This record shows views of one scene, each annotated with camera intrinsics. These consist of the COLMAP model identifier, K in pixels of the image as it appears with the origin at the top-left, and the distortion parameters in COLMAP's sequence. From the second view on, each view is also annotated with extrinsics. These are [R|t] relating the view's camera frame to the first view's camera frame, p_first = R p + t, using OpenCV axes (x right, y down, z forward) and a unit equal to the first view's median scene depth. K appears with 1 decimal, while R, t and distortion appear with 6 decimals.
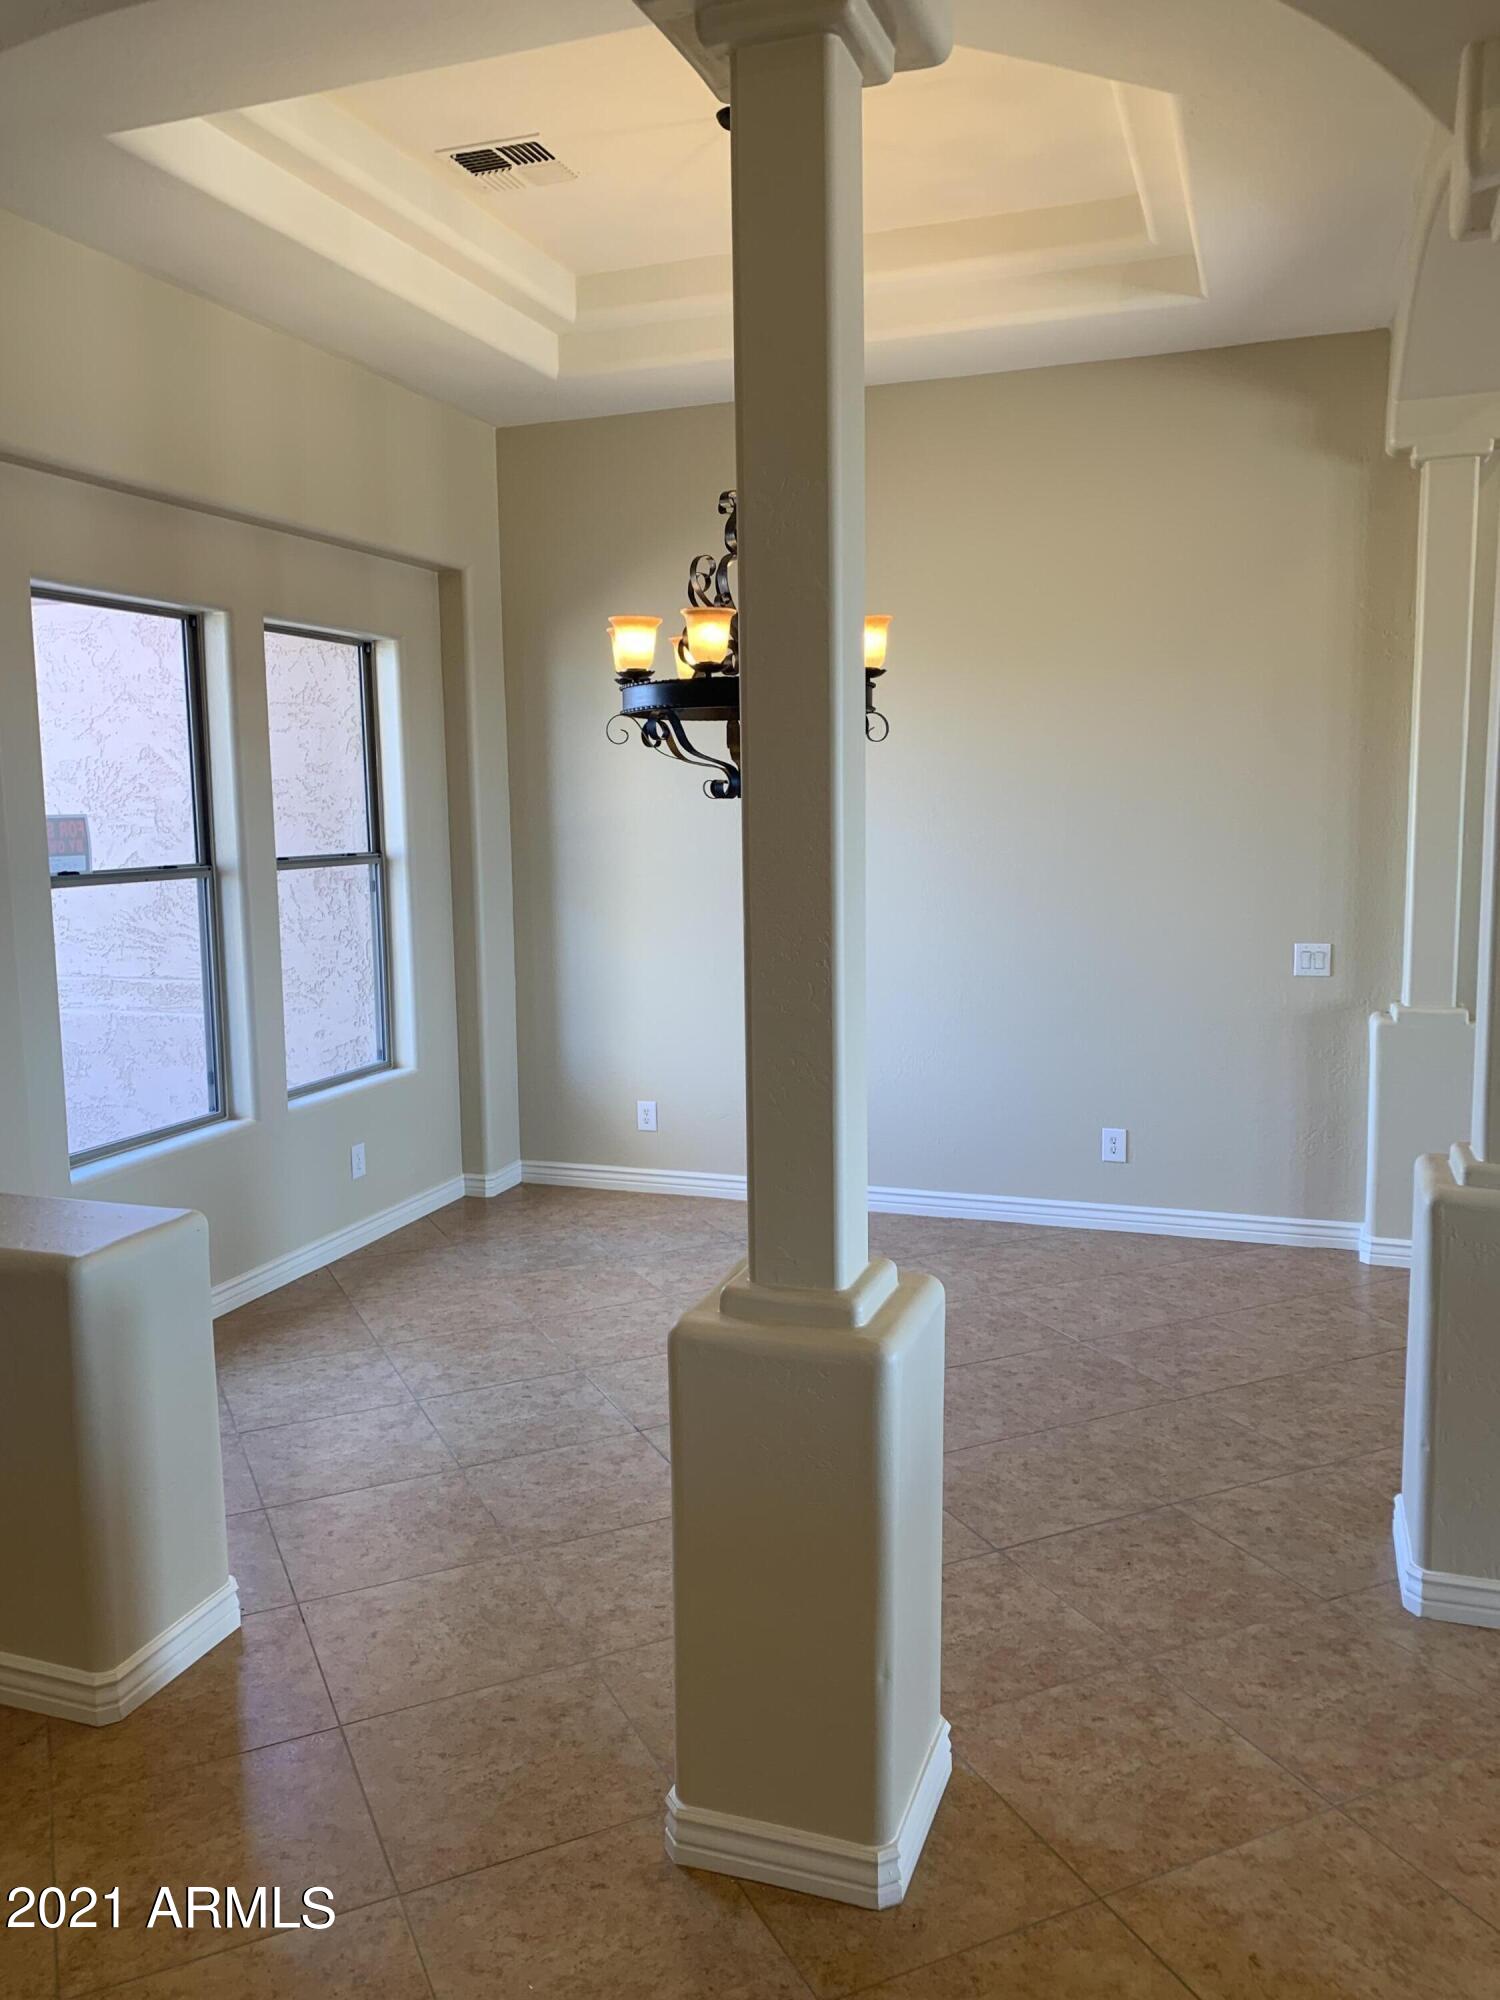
lens RADIAL K [[1532.0, 0, 705.6], [0, 1532.0, 975.2], [0, 0, 1]] dist [0.037685, -0.025982]
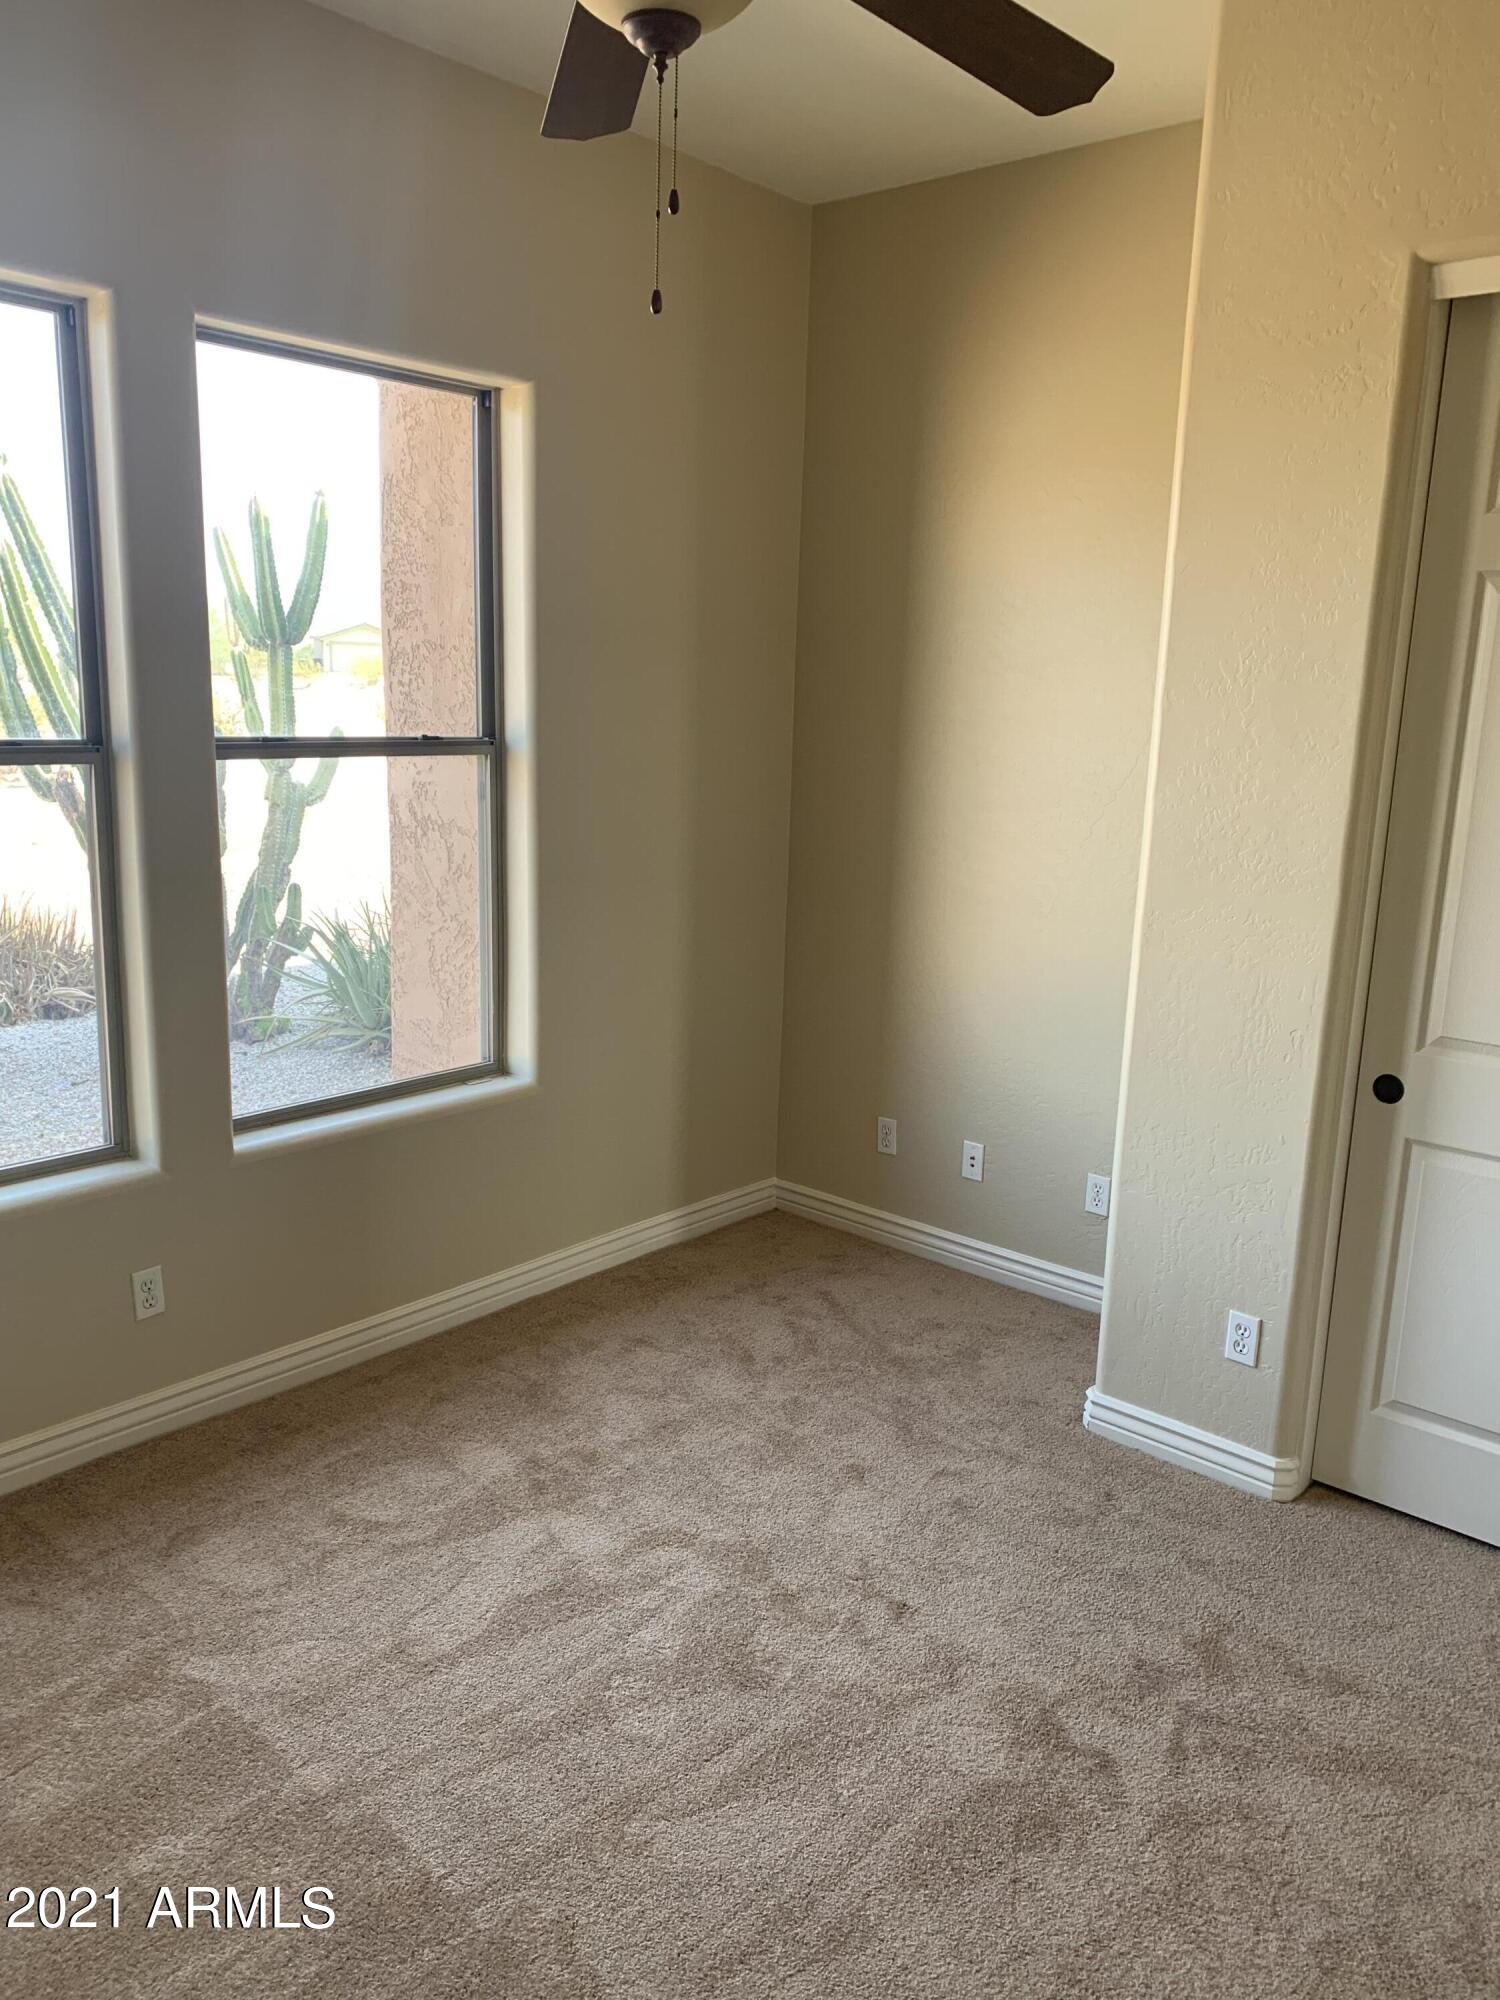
lens RADIAL K [[1532.0, 0, 758.0], [0, 1532.0, 998.2], [0, 0, 1]] dist [0.037685, -0.025982]
pose [[0.931530, 0.120769, -0.343025, 0.116074], [-0.089459, 0.990362, 0.105740, -0.051049], [0.352489, -0.067814, 0.933356, 0.443401]]
